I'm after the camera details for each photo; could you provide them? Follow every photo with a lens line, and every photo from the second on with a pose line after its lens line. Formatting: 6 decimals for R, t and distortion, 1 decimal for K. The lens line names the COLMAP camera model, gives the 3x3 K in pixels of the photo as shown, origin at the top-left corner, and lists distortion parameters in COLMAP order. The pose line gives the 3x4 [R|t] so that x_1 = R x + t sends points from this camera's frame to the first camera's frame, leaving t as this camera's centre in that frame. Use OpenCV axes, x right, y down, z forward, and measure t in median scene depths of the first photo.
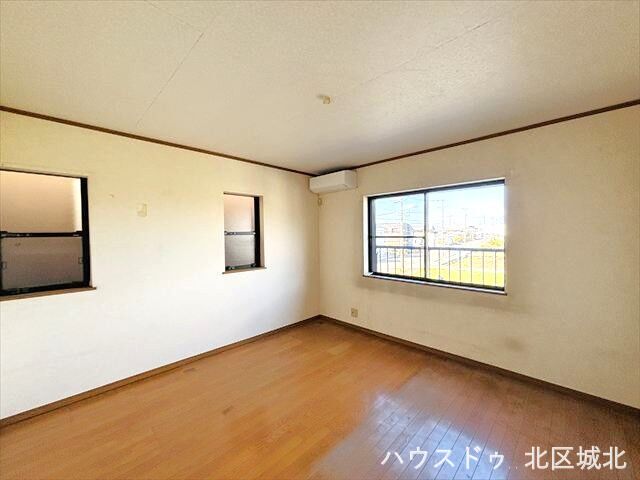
lens RADIAL K [[259.9, 0, 322.9], [0, 259.9, 238.7], [0, 0, 1]] dist [0.009768, 0.000201]
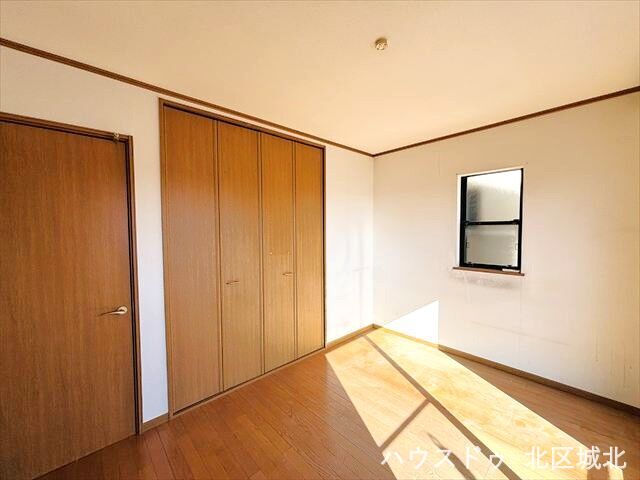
lens RADIAL K [[259.9, 0, 319.8], [0, 259.9, 238.6], [0, 0, 1]] dist [0.009768, 0.000201]
pose [[-0.050522, 0.057228, -0.997082, 0.570607], [-0.009471, 0.998285, 0.057777, -0.017098], [0.998678, 0.012363, -0.049893, 0.626947]]
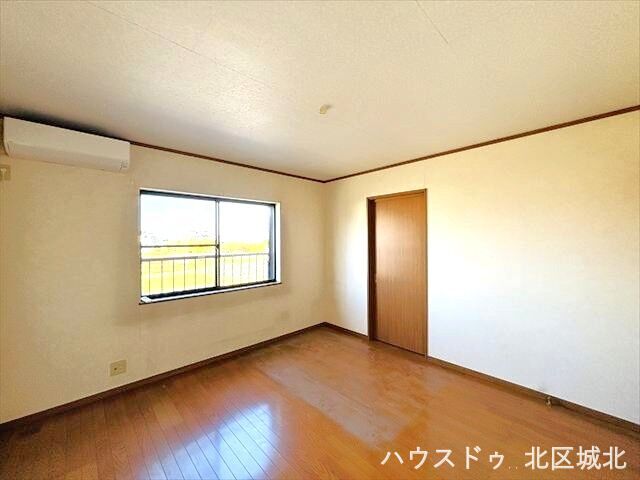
lens RADIAL K [[259.9, 0, 320.7], [0, 259.9, 239.2], [0, 0, 1]] dist [0.009768, 0.000201]
pose [[0.052661, 0.004552, 0.998602, -0.547106], [0.024256, 0.999689, -0.005836, -0.013428], [-0.998318, 0.024529, 0.052534, 0.524953]]
